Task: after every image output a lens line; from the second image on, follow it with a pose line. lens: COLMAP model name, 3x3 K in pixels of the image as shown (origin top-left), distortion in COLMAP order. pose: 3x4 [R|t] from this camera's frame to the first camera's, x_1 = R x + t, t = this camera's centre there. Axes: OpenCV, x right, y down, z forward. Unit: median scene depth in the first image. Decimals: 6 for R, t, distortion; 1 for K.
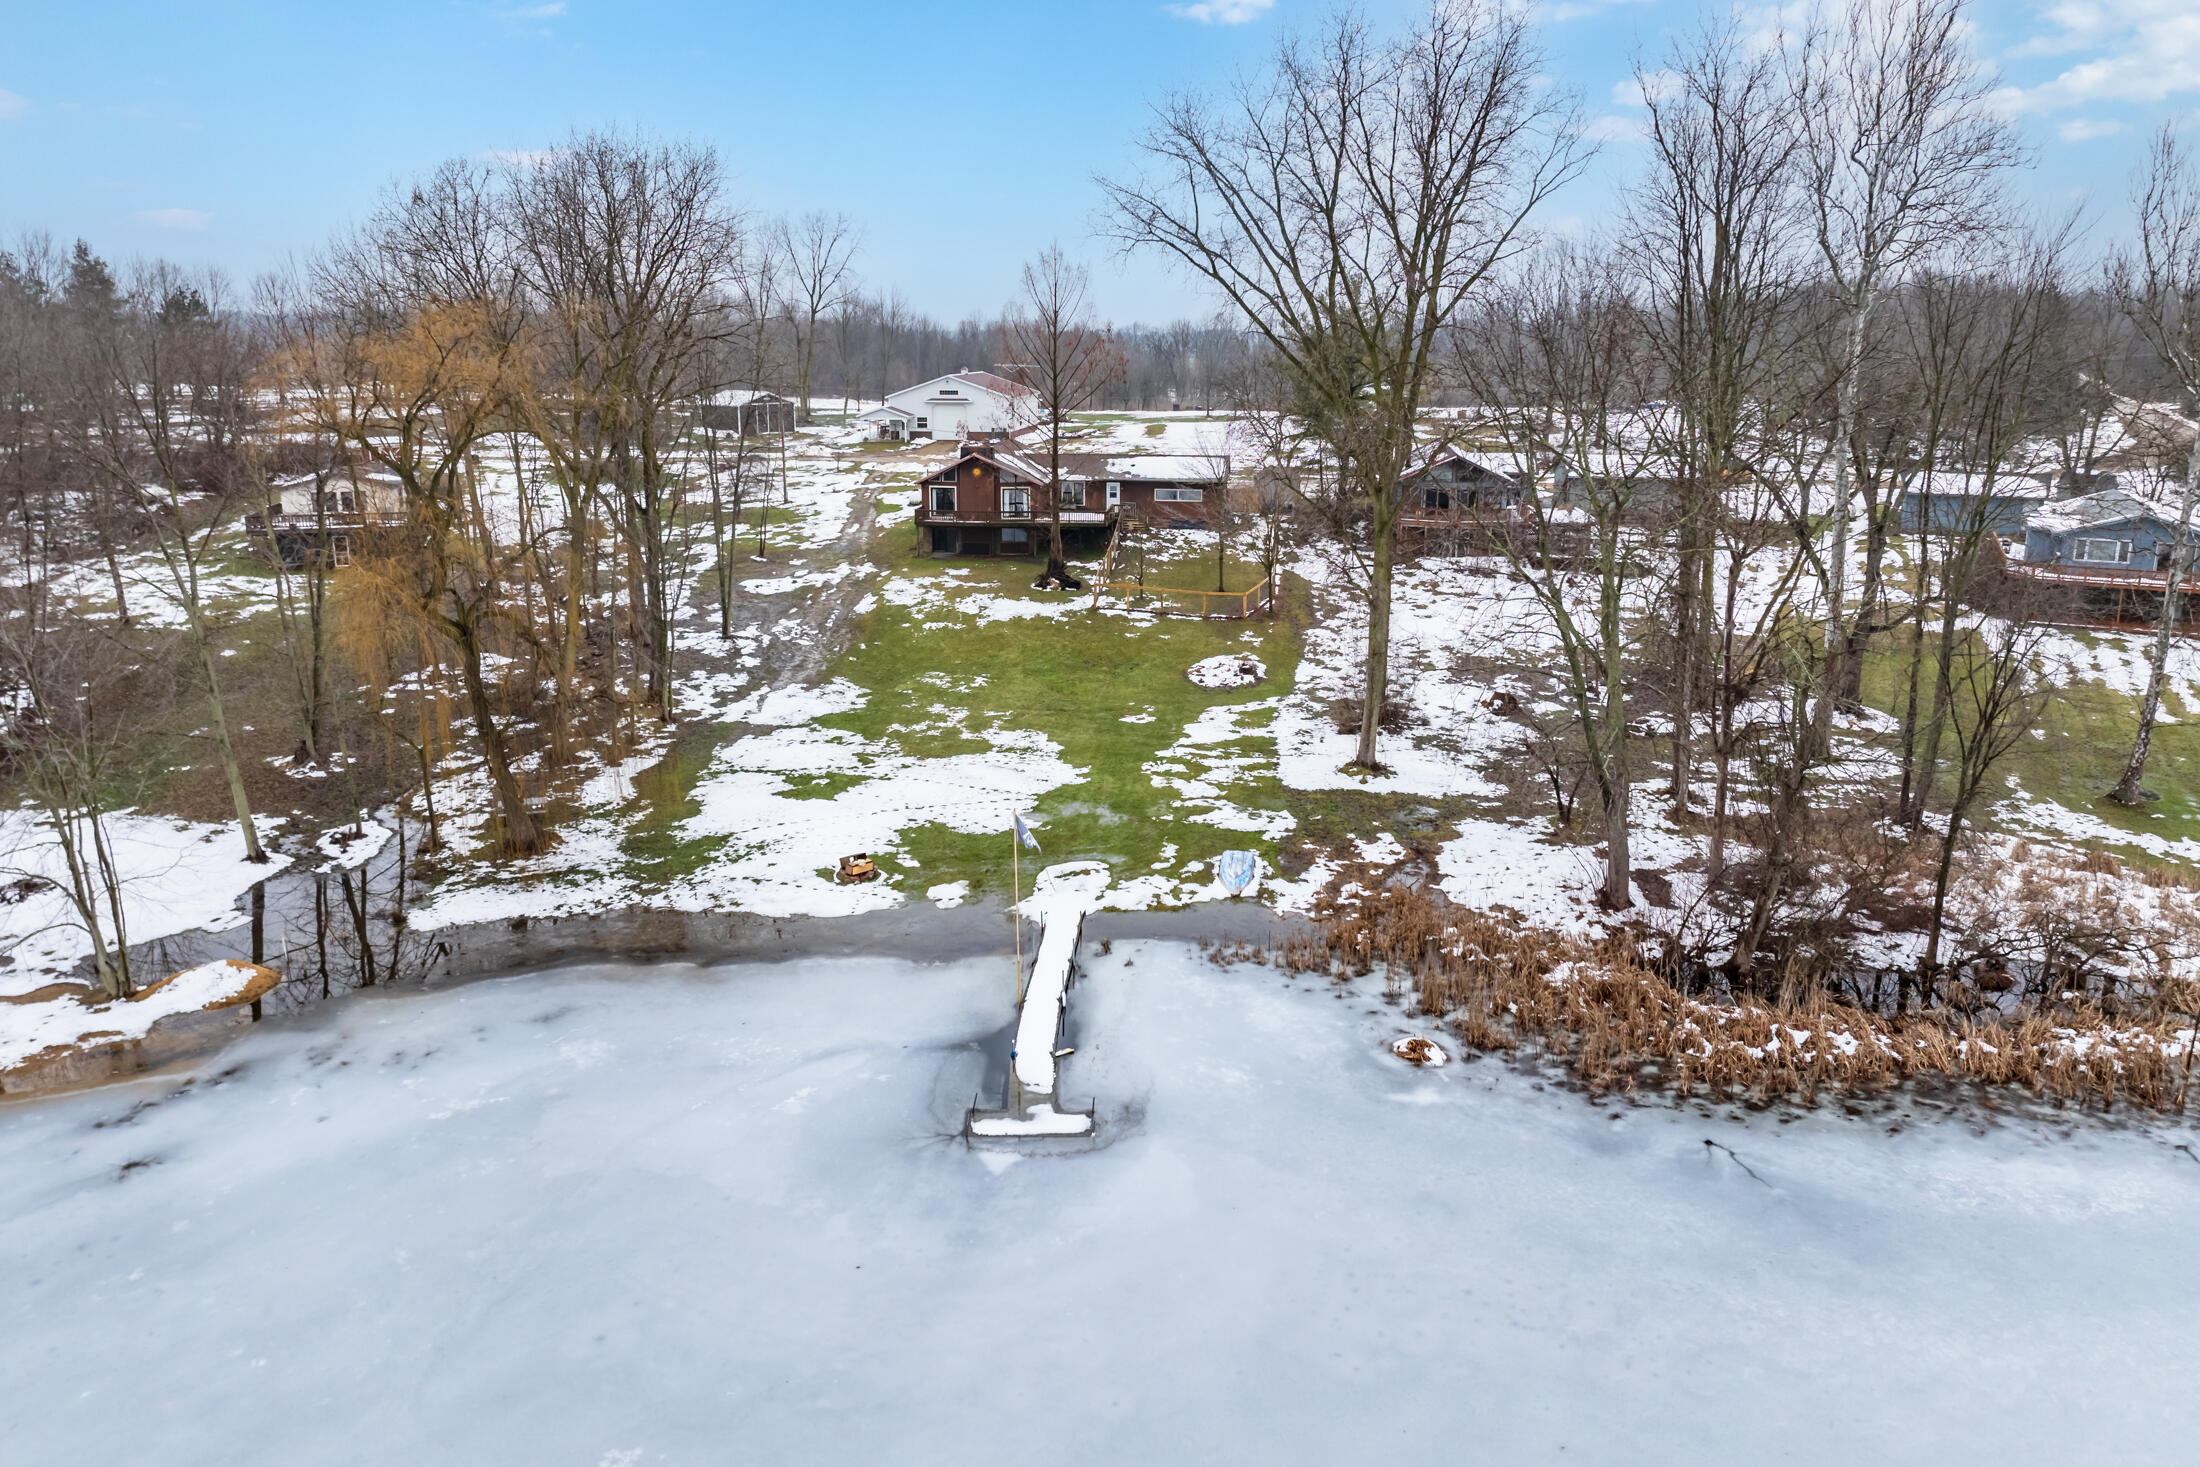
lens RADIAL K [[1597.1, 0, 1092.8], [0, 1597.1, 645.7], [0, 0, 1]] dist [-0.026995, 0.003263]
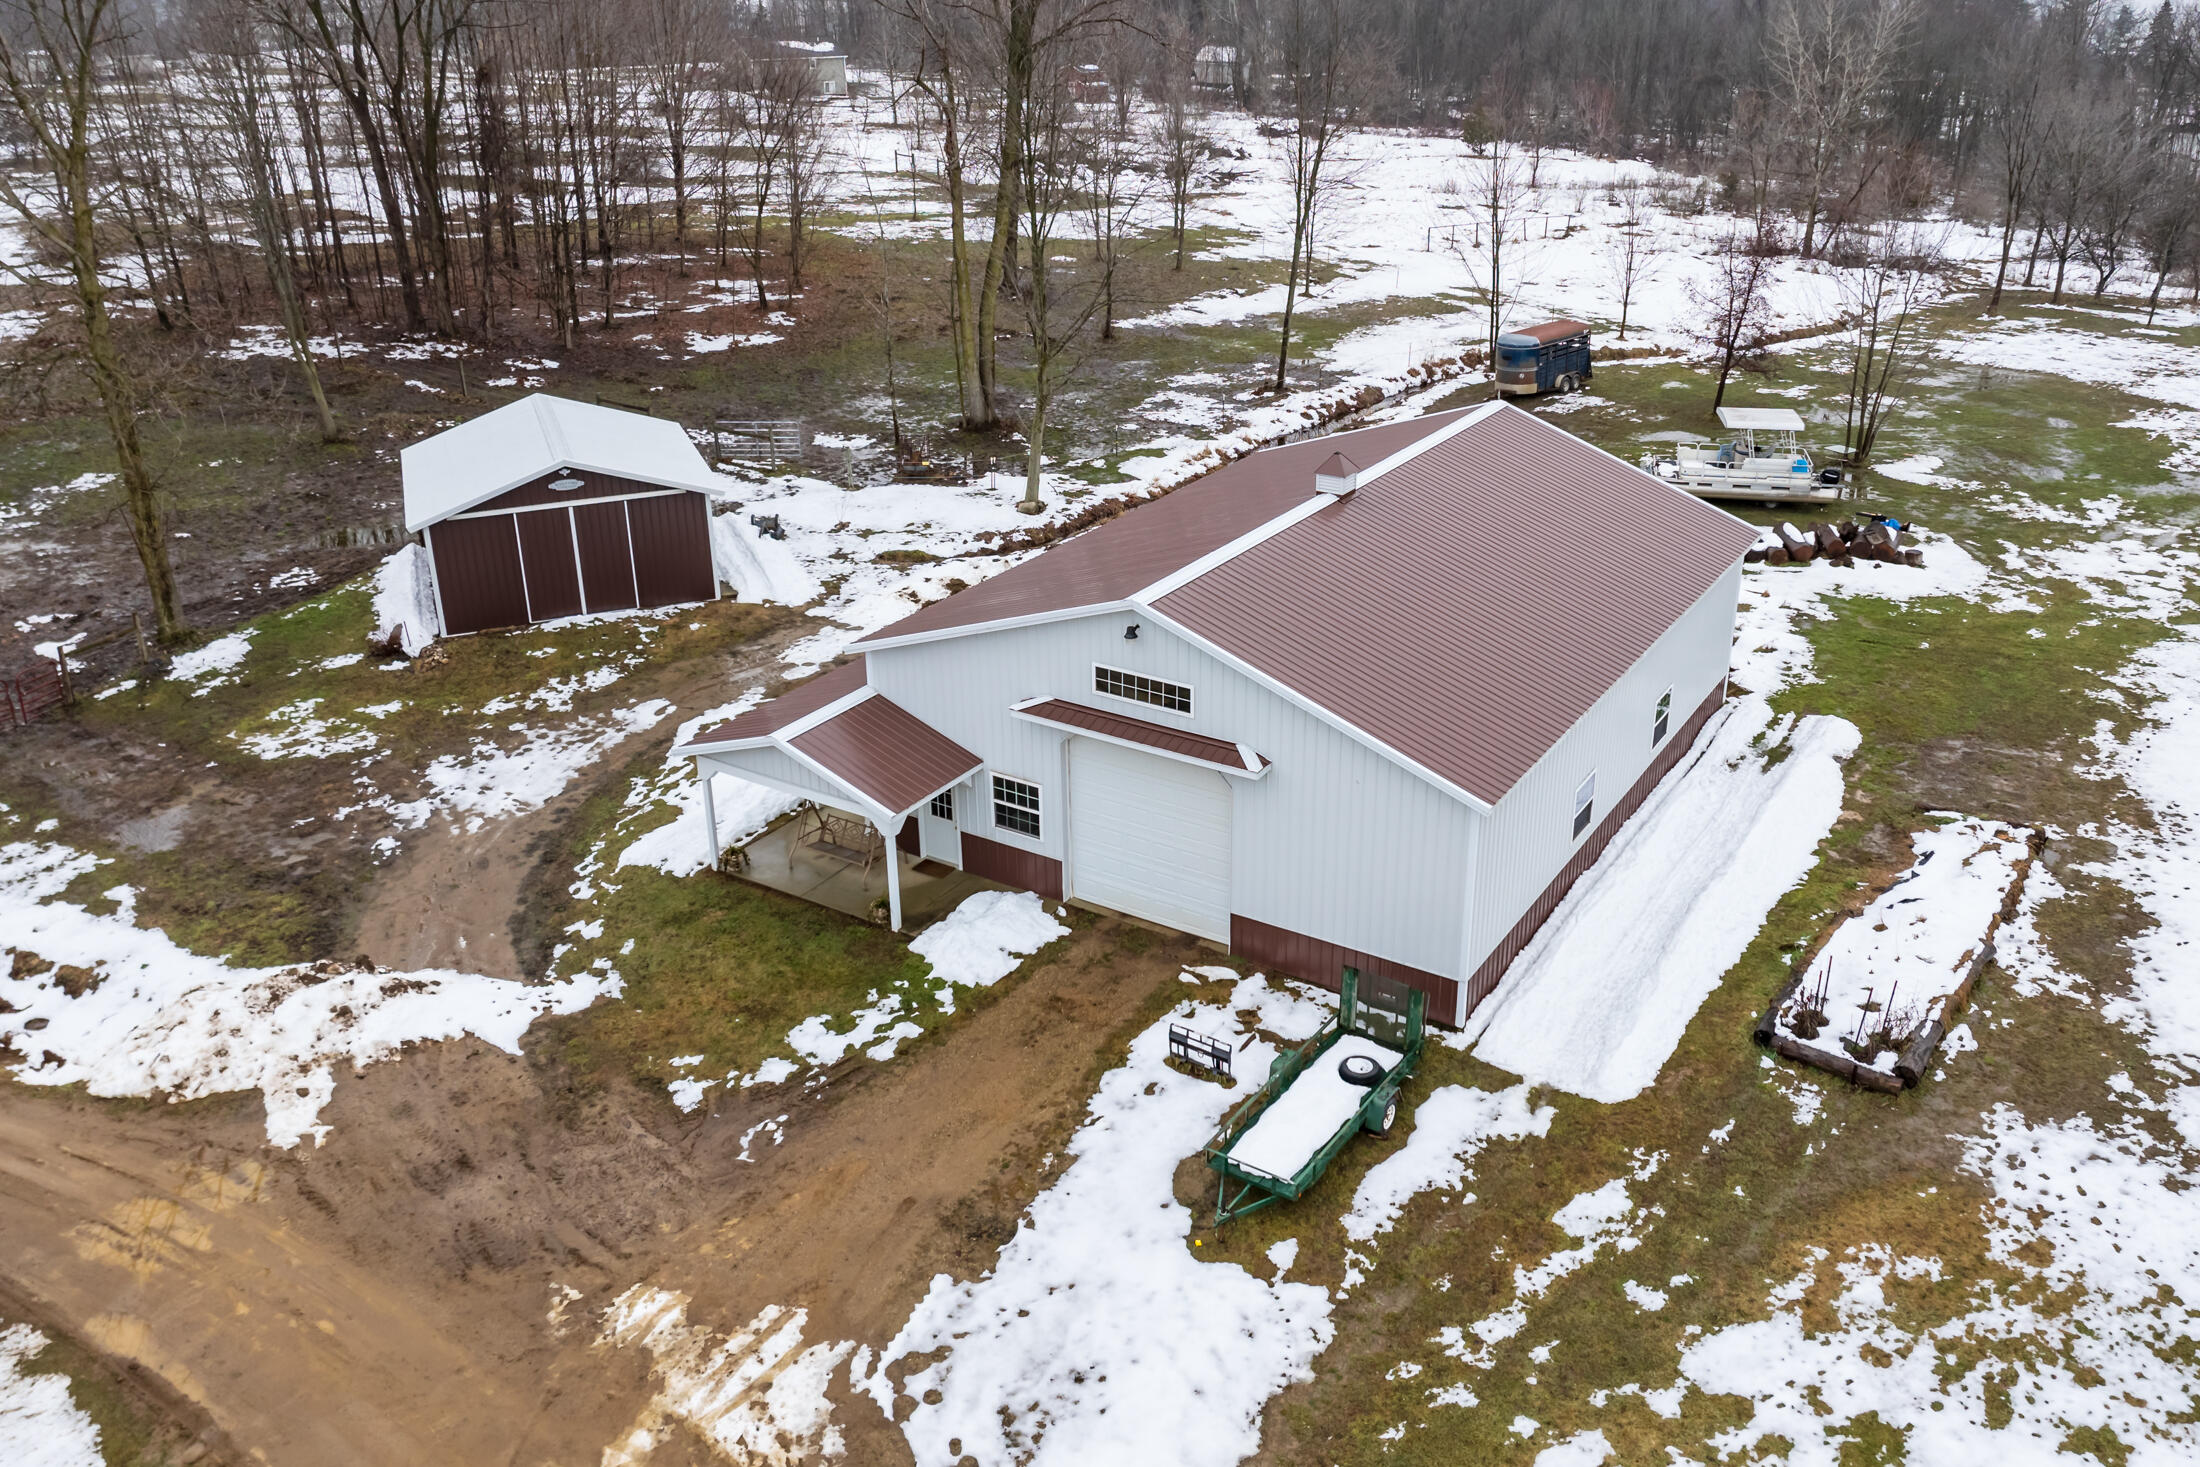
lens RADIAL K [[1711.5, 0, 1100.0], [0, 1711.5, 733.5], [0, 0, 1]] dist [0.076834, -0.003168]
pose [[0.904361, 0.167131, -0.392682, -0.033586], [-0.068270, 0.964934, 0.253461, -0.334778], [0.421273, -0.202412, 0.884058, 1.386141]]
